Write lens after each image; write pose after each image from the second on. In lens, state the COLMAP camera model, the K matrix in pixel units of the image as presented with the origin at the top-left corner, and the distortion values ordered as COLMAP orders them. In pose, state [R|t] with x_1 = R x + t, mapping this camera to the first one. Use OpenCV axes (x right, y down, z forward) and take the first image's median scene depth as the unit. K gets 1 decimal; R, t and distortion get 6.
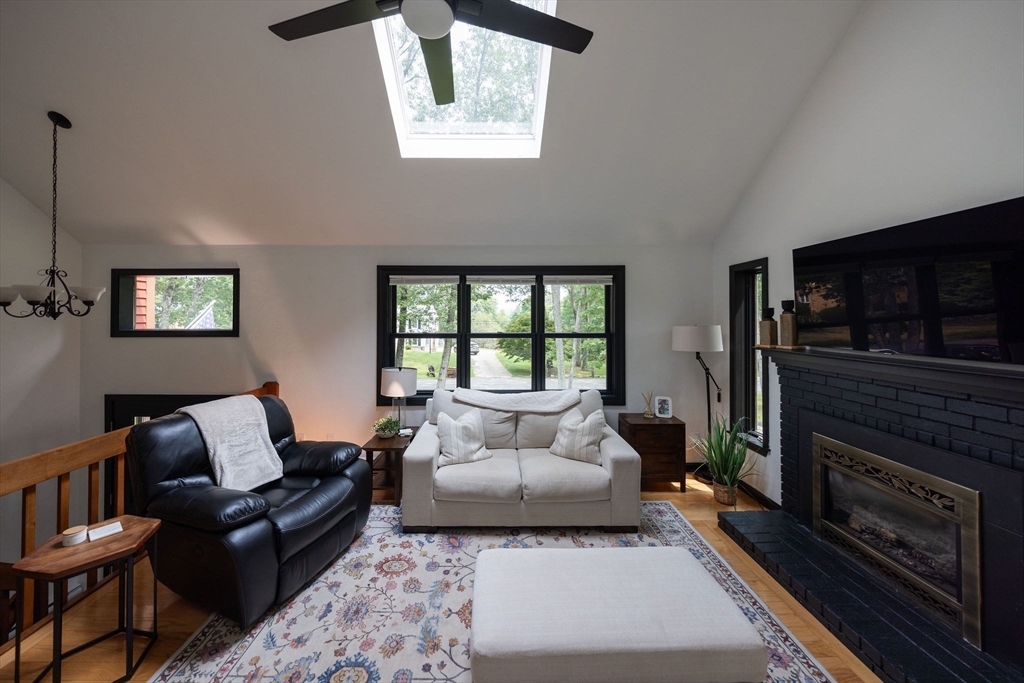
lens RADIAL K [[364.3, 0, 495.3], [0, 364.3, 314.4], [0, 0, 1]] dist [0.001272, -0.000083]
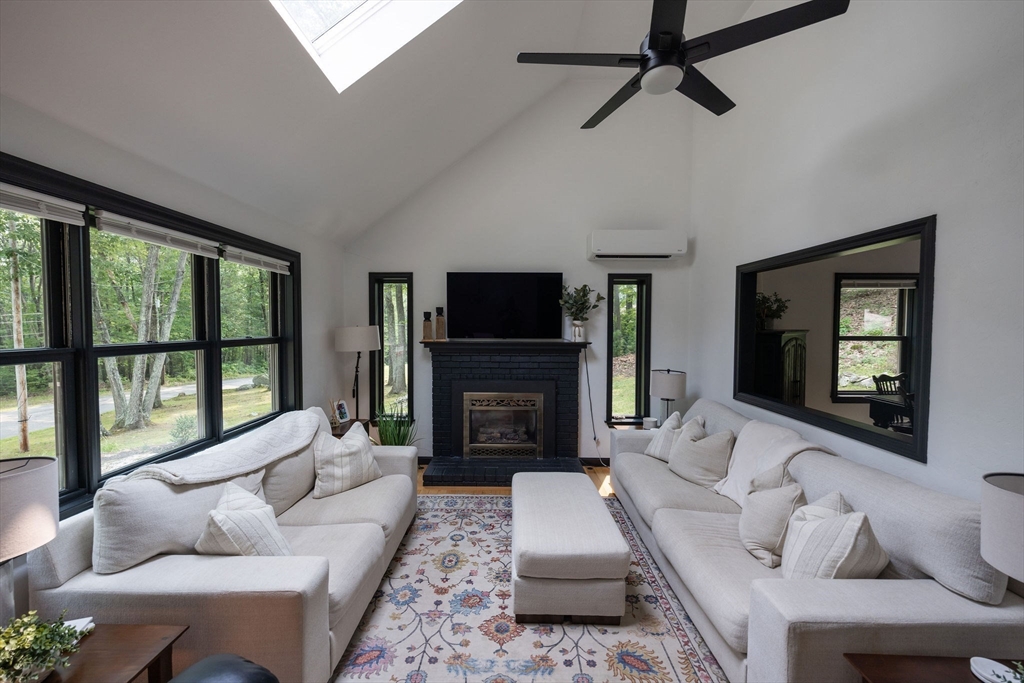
lens RADIAL K [[409.3, 0, 512.0], [0, 409.3, 341.5], [0, 0, 1]] dist [0.001385, -0.000035]
pose [[0.004425, -0.041936, 0.999111, -0.978249], [-0.012464, 0.999040, 0.041988, 0.031156], [-0.999913, -0.012639, 0.003898, 0.889382]]
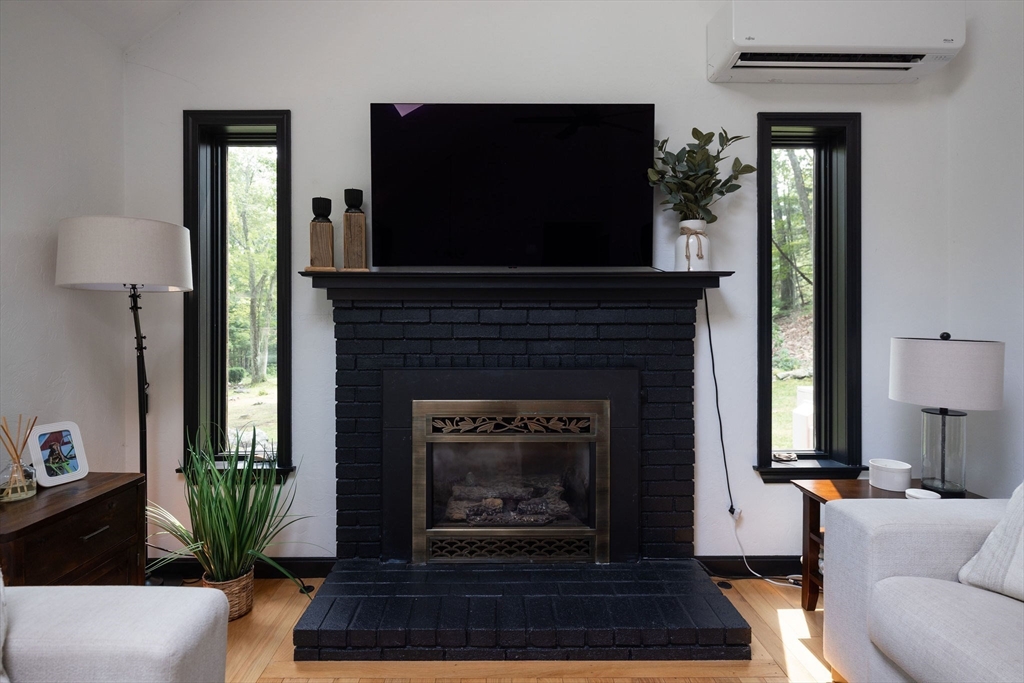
lens RADIAL K [[526.8, 0, 499.1], [0, 526.8, 325.0], [0, 0, 1]] dist [-0.000825, -0.000234]
pose [[-0.006602, -0.006634, 0.999956, -0.041527], [-0.007316, 0.999952, 0.006586, 0.209688], [-0.999951, -0.007272, -0.006651, 0.966638]]
